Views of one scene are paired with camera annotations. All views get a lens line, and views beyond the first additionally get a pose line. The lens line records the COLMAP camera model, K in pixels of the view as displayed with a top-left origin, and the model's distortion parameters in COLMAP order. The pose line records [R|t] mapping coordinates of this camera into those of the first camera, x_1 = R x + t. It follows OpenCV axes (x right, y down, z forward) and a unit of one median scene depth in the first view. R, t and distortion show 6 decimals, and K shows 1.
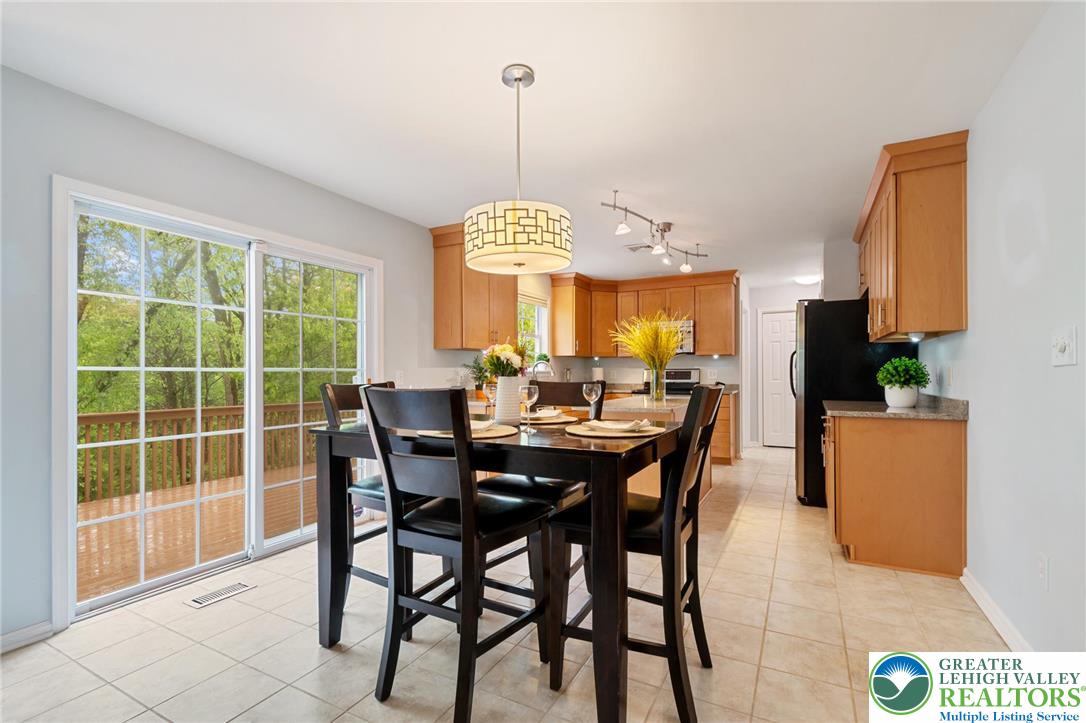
lens RADIAL K [[493.8, 0, 546.3], [0, 493.8, 370.7], [0, 0, 1]] dist [0.007973, -0.004598]
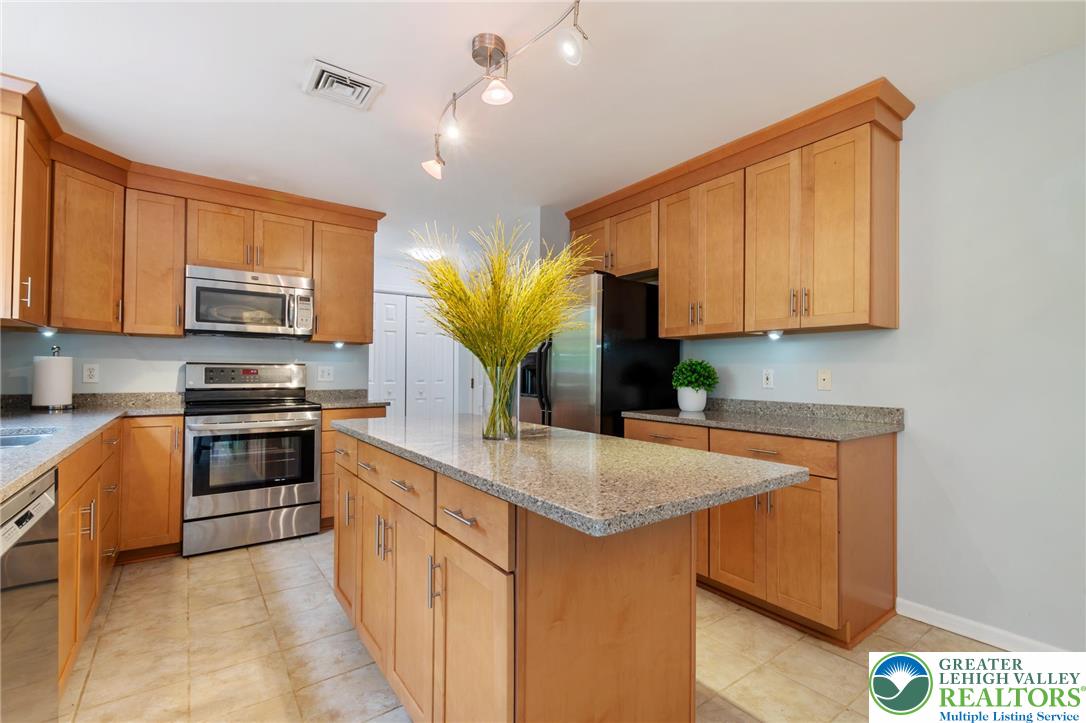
lens RADIAL K [[493.8, 0, 544.8], [0, 493.8, 364.1], [0, 0, 1]] dist [0.007973, -0.004598]
pose [[0.439194, 0.021185, 0.898142, -0.141647], [-0.014161, 0.999761, -0.016657, 0.002813], [-0.898280, -0.005403, 0.439389, 0.739339]]
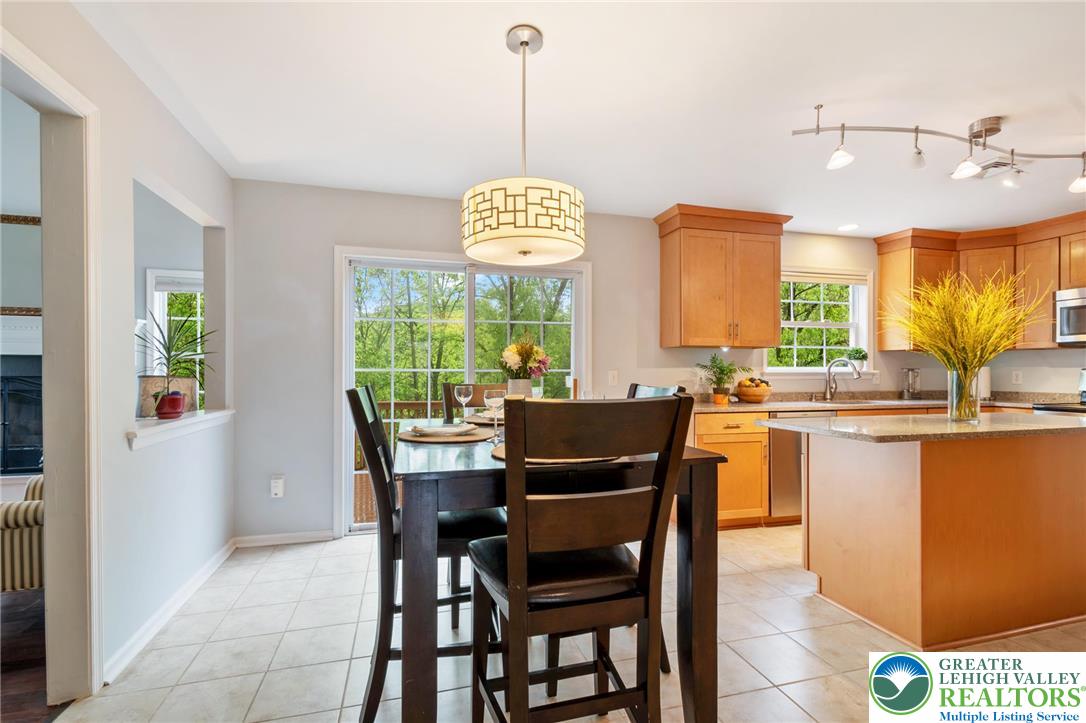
lens RADIAL K [[493.8, 0, 540.3], [0, 493.8, 373.7], [0, 0, 1]] dist [0.007973, -0.004598]
pose [[0.682833, 0.007147, -0.730540, 0.302740], [-0.000303, 0.999955, 0.009499, -0.004158], [0.730575, -0.006264, 0.682804, 0.207901]]
